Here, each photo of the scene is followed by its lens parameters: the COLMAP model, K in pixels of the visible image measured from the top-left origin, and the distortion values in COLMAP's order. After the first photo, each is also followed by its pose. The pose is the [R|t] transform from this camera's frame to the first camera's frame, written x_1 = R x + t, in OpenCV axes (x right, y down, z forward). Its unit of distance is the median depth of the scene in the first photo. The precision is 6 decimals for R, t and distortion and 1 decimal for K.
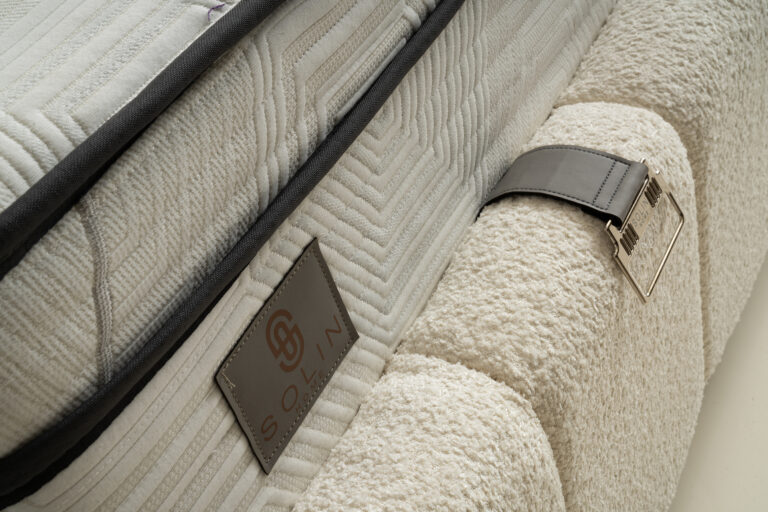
lens RADIAL K [[1097.7, 0, 384.0], [0, 1097.7, 256.0], [0, 0, 1]] dist [0.138123, 0.488386]
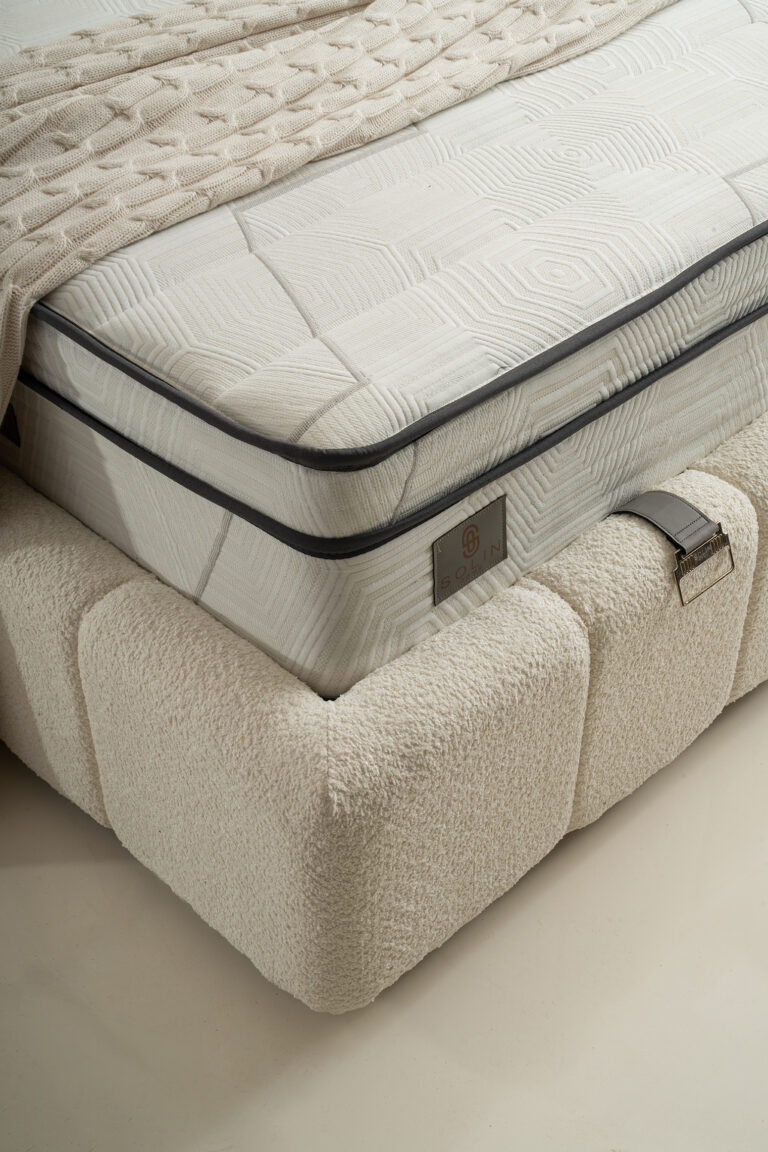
lens RADIAL K [[1646.6, 0, 384.0], [0, 1646.6, 576.0], [0, 0, 1]] dist [0.138123, 0.488386]
pose [[0.929297, 0.358654, -0.088175, 0.034768], [-0.355820, 0.933395, 0.046546, 0.048518], [0.098995, -0.011880, 0.995017, -1.554728]]
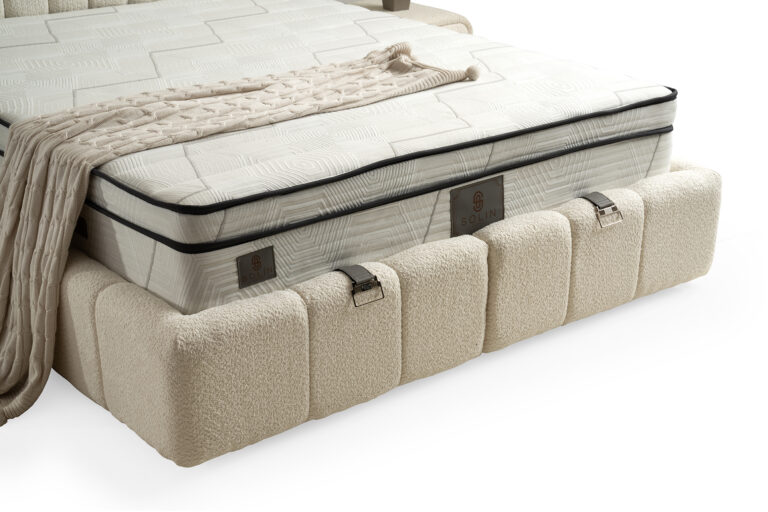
lens RADIAL K [[1324.6, 0, 384.0], [0, 1324.6, 256.0], [0, 0, 1]] dist [0.235161, -0.044882]
pose [[0.894721, 0.342412, -0.286756, 1.703959], [-0.405841, 0.891359, -0.201922, 0.829691], [0.186462, 0.297041, 0.936482, -3.529940]]
